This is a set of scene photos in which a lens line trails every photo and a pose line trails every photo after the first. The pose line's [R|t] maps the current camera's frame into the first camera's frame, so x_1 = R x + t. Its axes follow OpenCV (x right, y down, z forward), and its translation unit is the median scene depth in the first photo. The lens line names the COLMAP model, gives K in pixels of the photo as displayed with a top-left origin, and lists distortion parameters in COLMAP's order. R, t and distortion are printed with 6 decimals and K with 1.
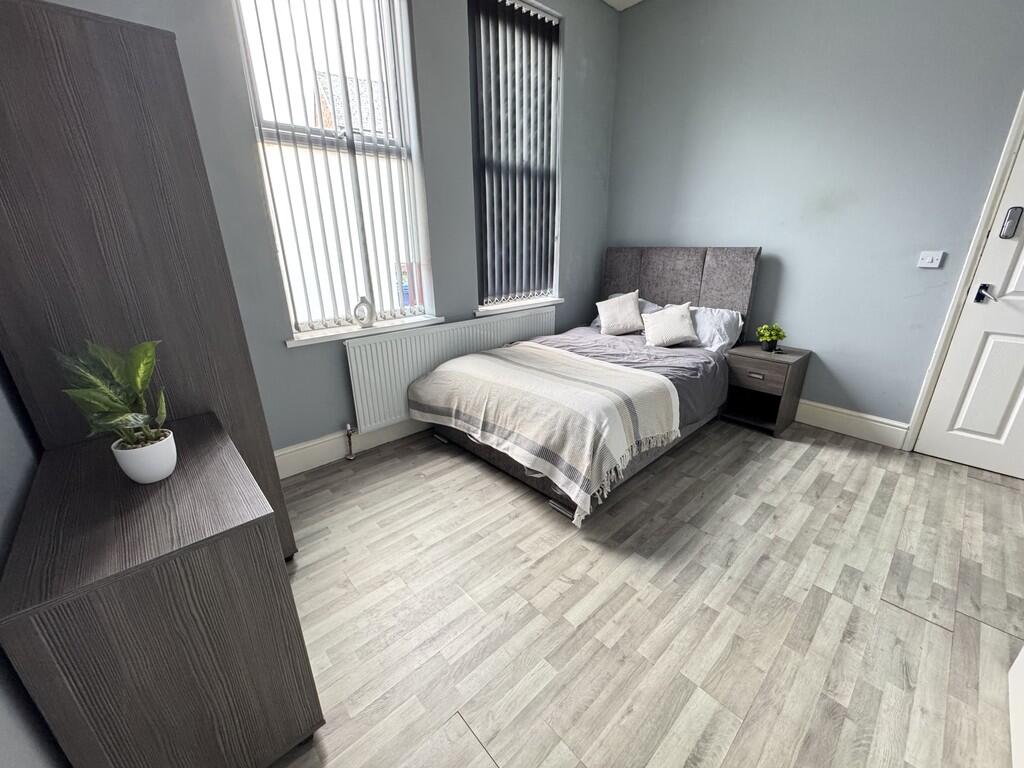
lens RADIAL K [[411.8, 0, 511.2], [0, 411.8, 388.6], [0, 0, 1]] dist [-0.002326, 0.000159]
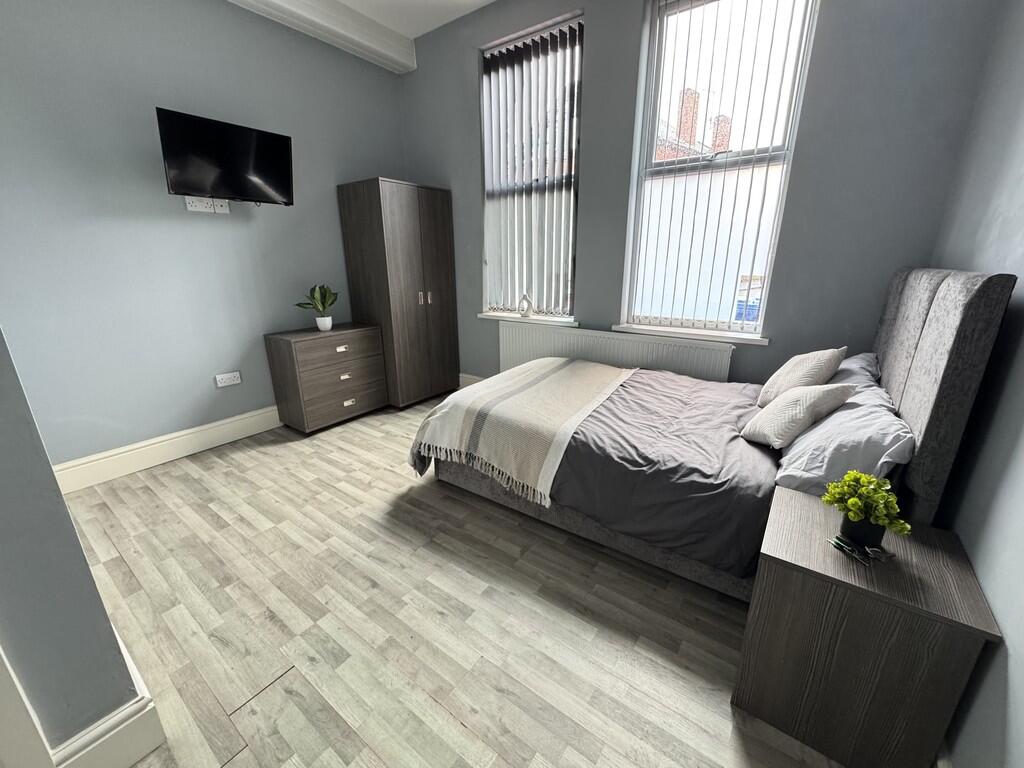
lens RADIAL K [[411.8, 0, 510.2], [0, 411.8, 381.5], [0, 0, 1]] dist [-0.002326, 0.000159]
pose [[0.193356, 0.291306, -0.936885, 1.570209], [-0.330142, 0.918539, 0.217466, -0.366188], [0.923915, 0.267257, 0.273778, 0.987400]]
